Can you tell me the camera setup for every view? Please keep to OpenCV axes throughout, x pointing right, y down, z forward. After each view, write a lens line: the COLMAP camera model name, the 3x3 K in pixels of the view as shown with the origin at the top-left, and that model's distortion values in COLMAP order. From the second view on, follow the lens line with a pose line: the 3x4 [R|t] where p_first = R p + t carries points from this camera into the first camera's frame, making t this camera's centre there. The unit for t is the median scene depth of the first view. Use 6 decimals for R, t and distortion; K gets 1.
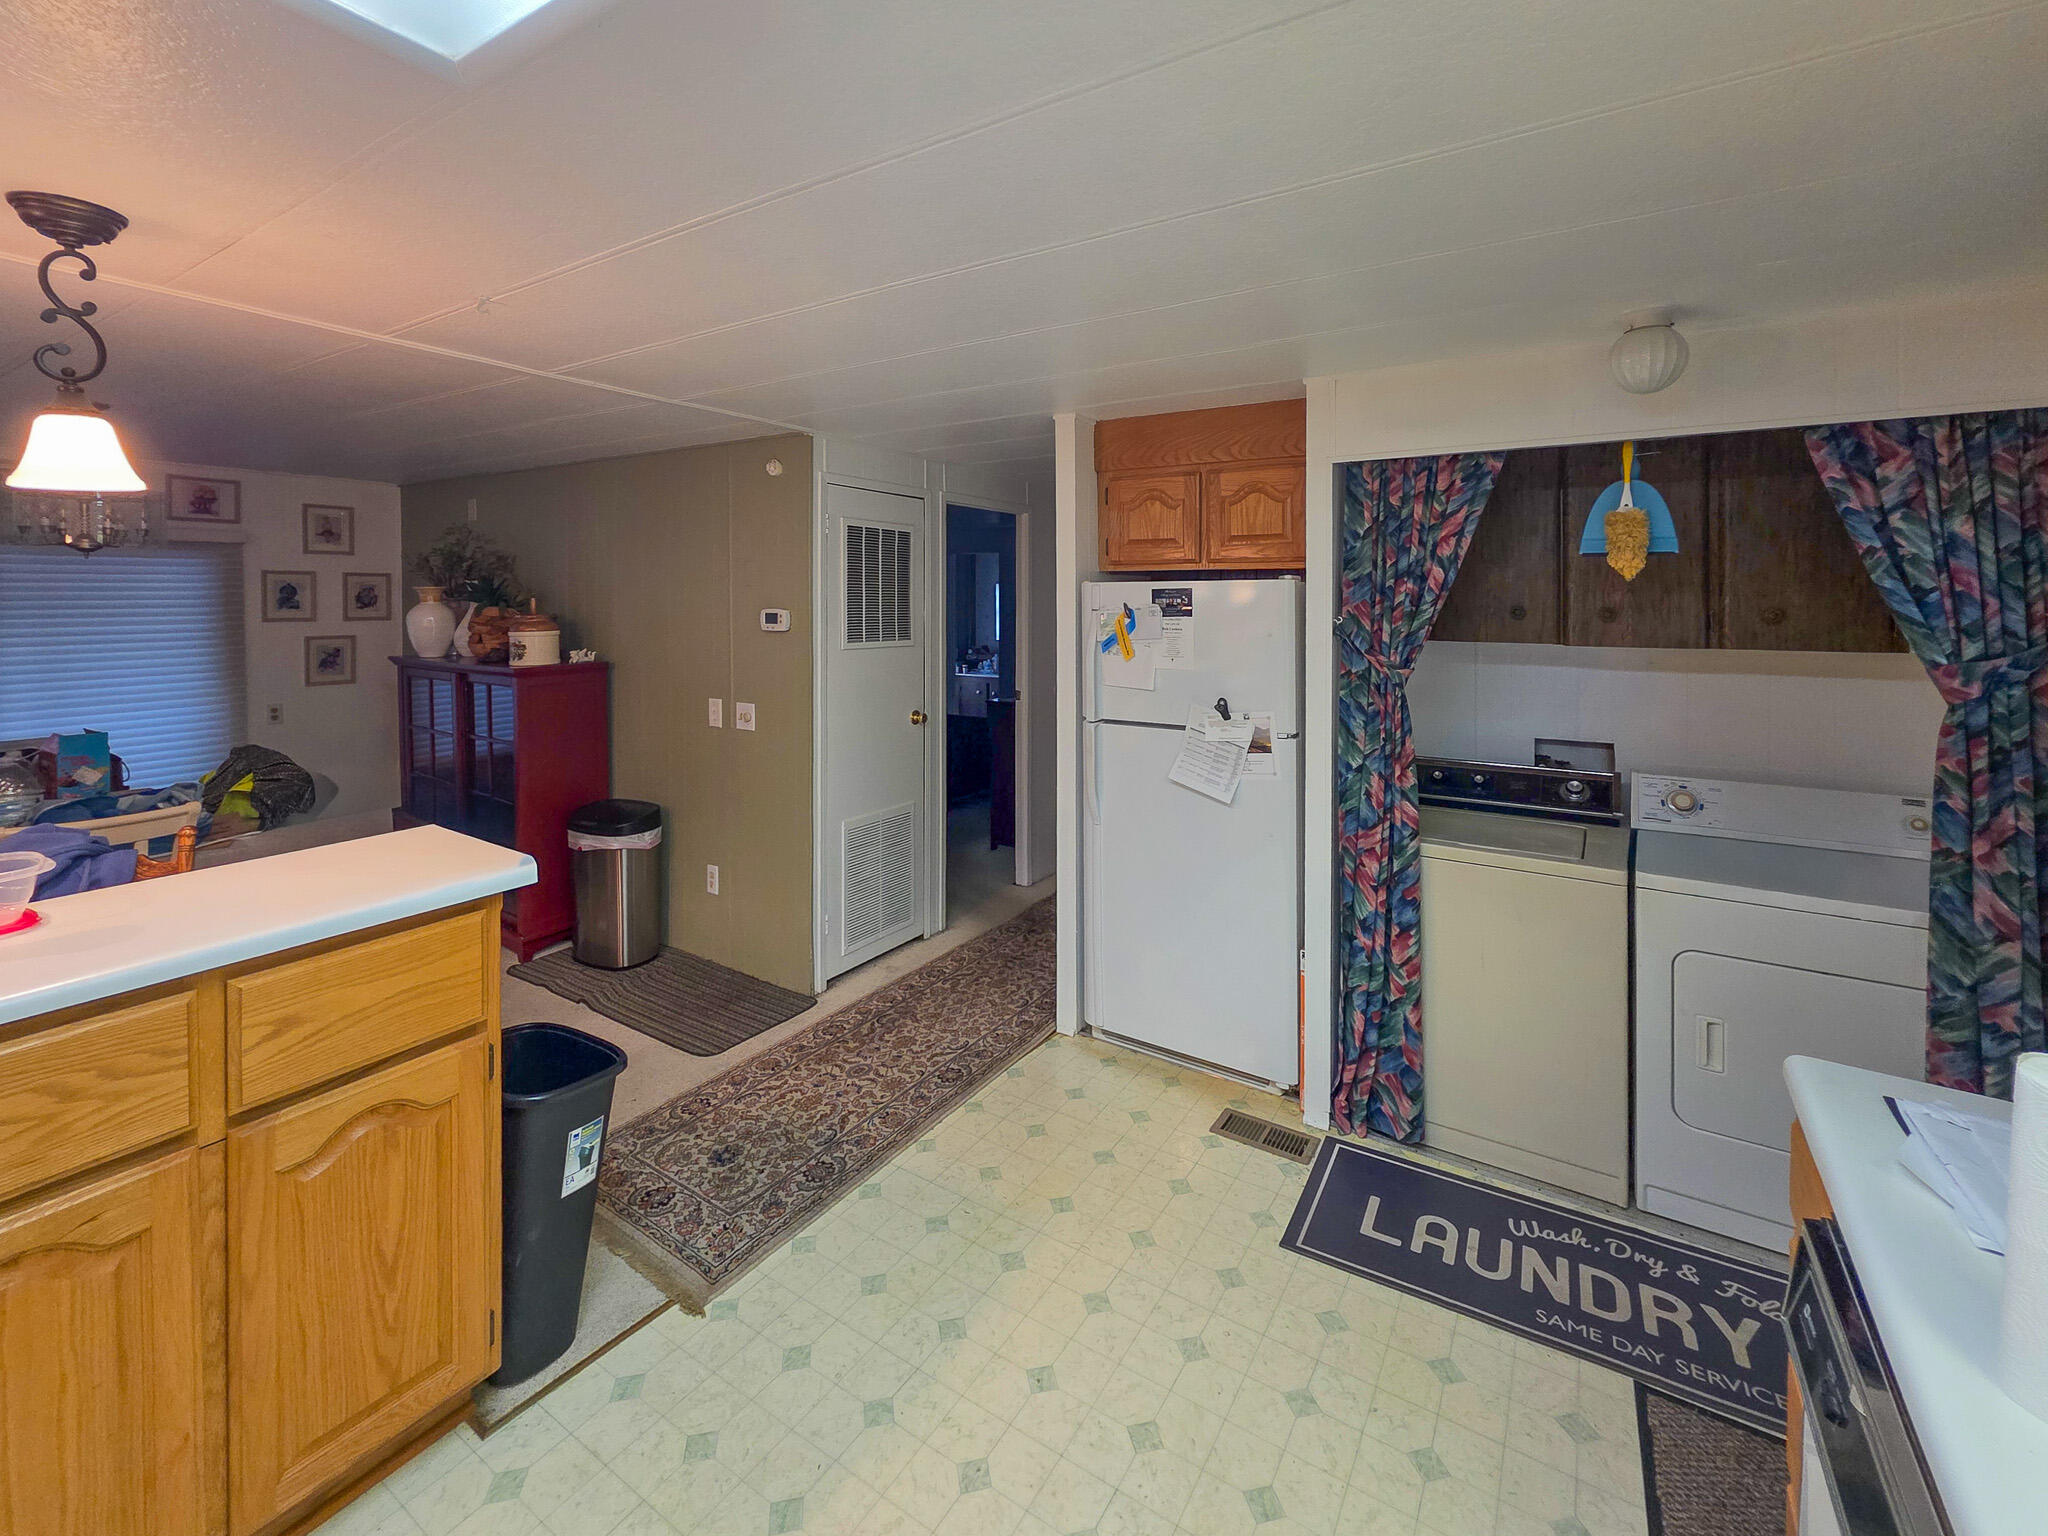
lens RADIAL K [[876.6, 0, 1059.1], [0, 876.6, 608.6], [0, 0, 1]] dist [0.000240, 0.000312]
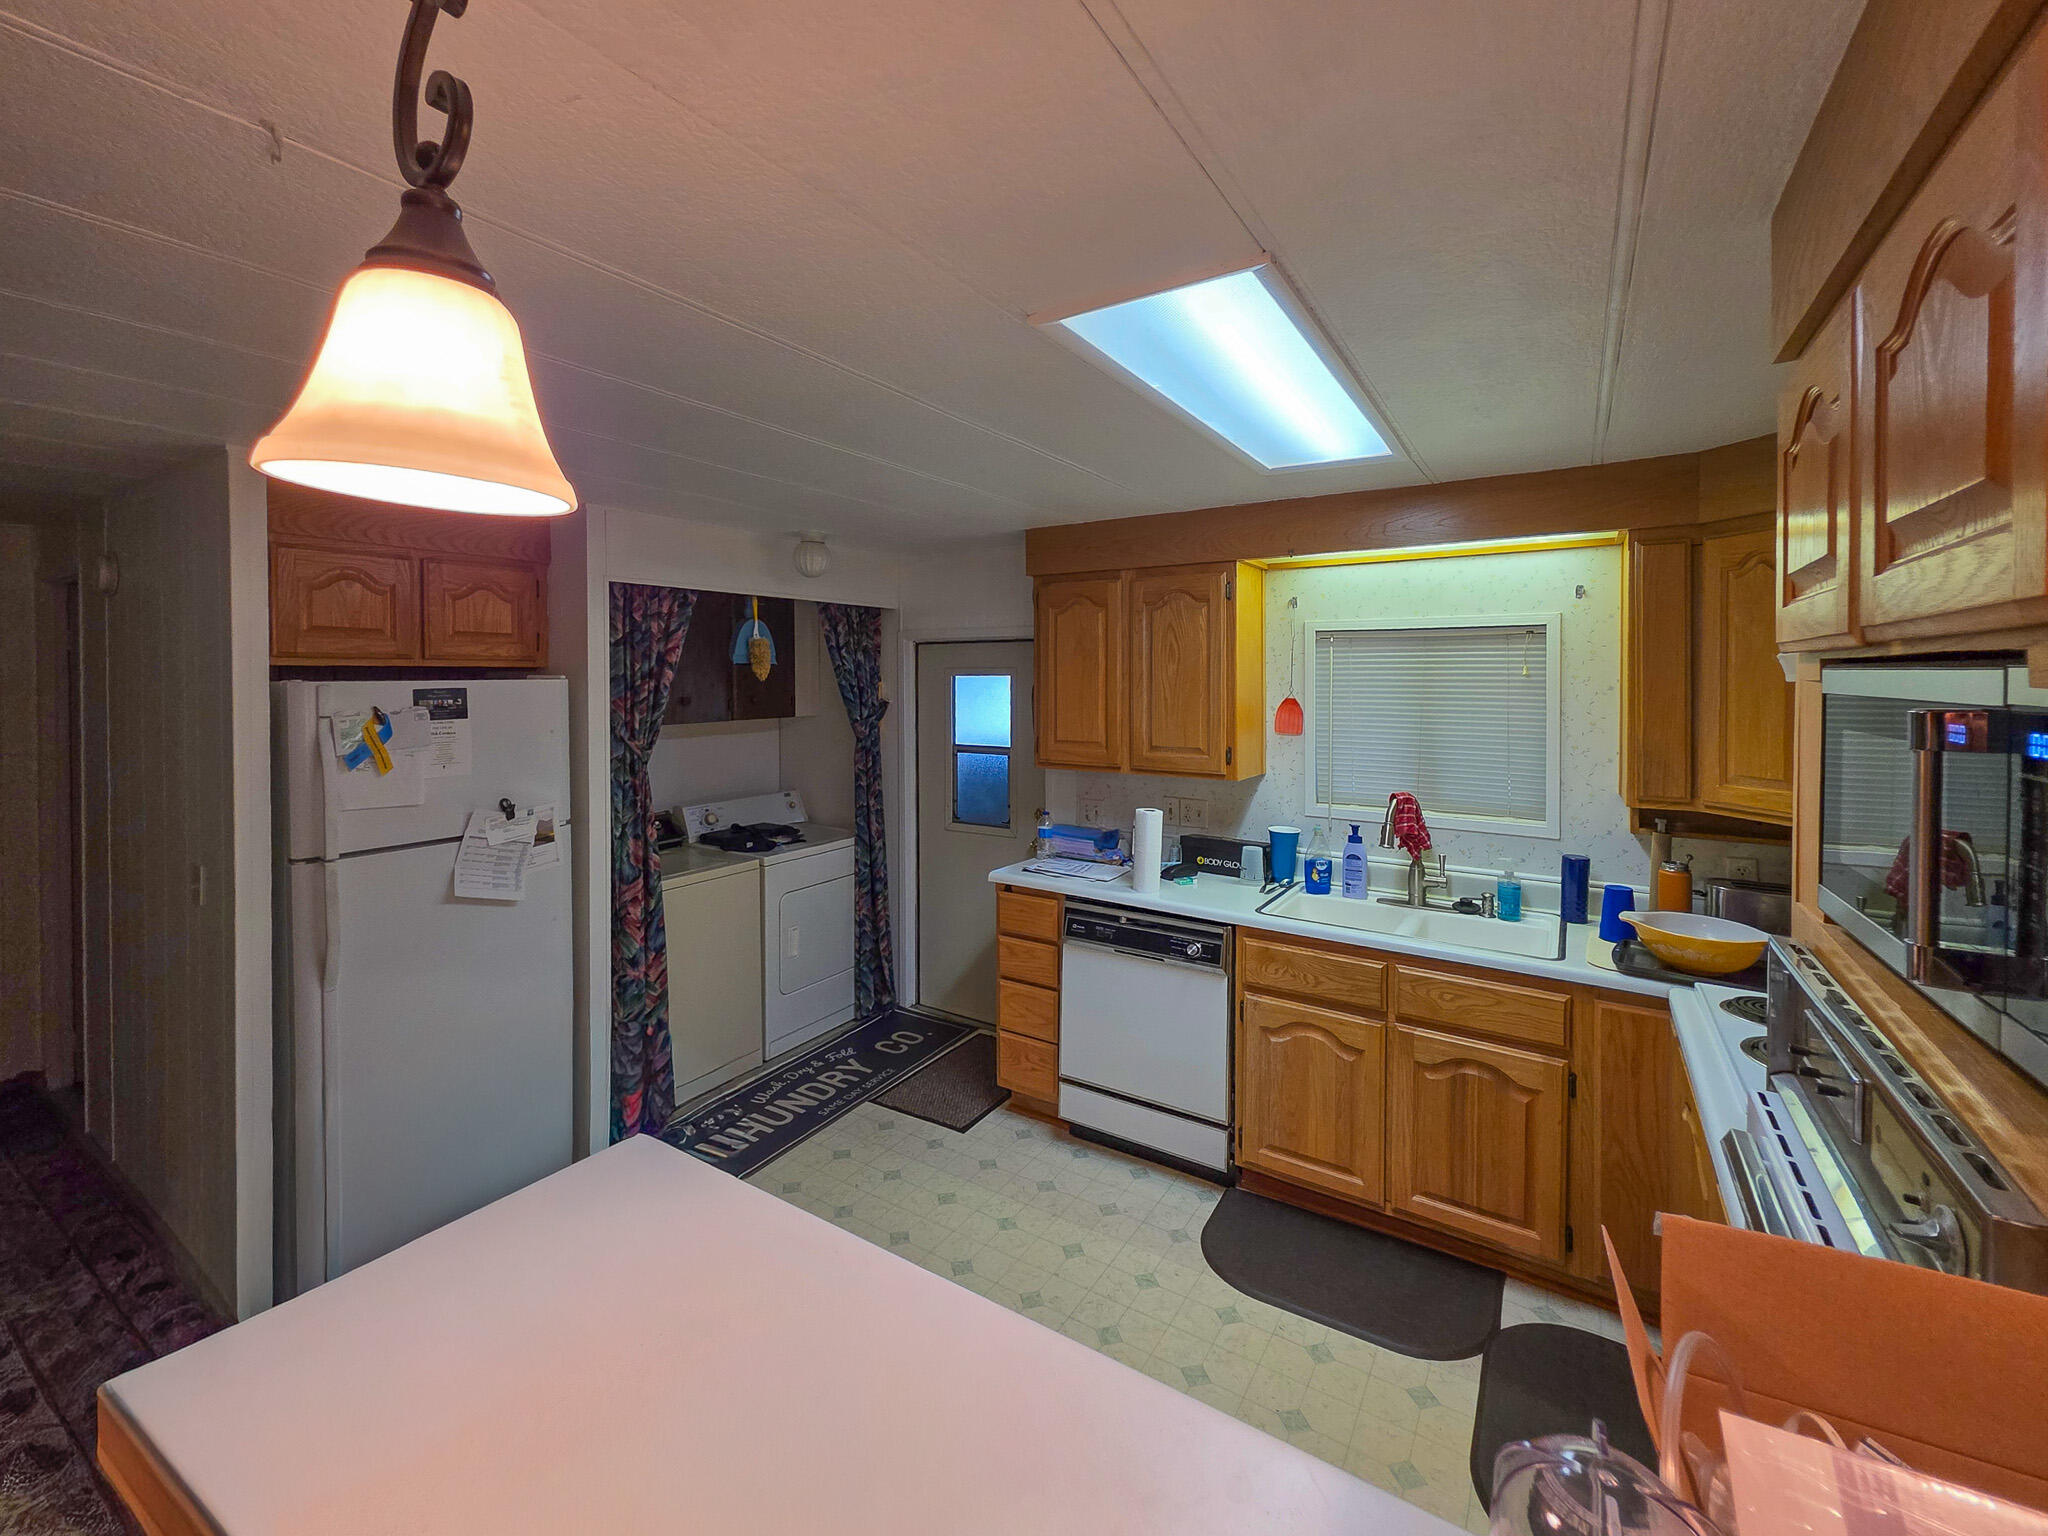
lens RADIAL K [[858.2, 0, 998.6], [0, 858.2, 683.5], [0, 0, 1]] dist [-0.000183, 0.000054]
pose [[0.029367, -0.009620, 0.999522, -0.845709], [0.013407, 0.999868, 0.009230, -0.032478], [-0.999479, 0.013130, 0.029492, 0.455828]]
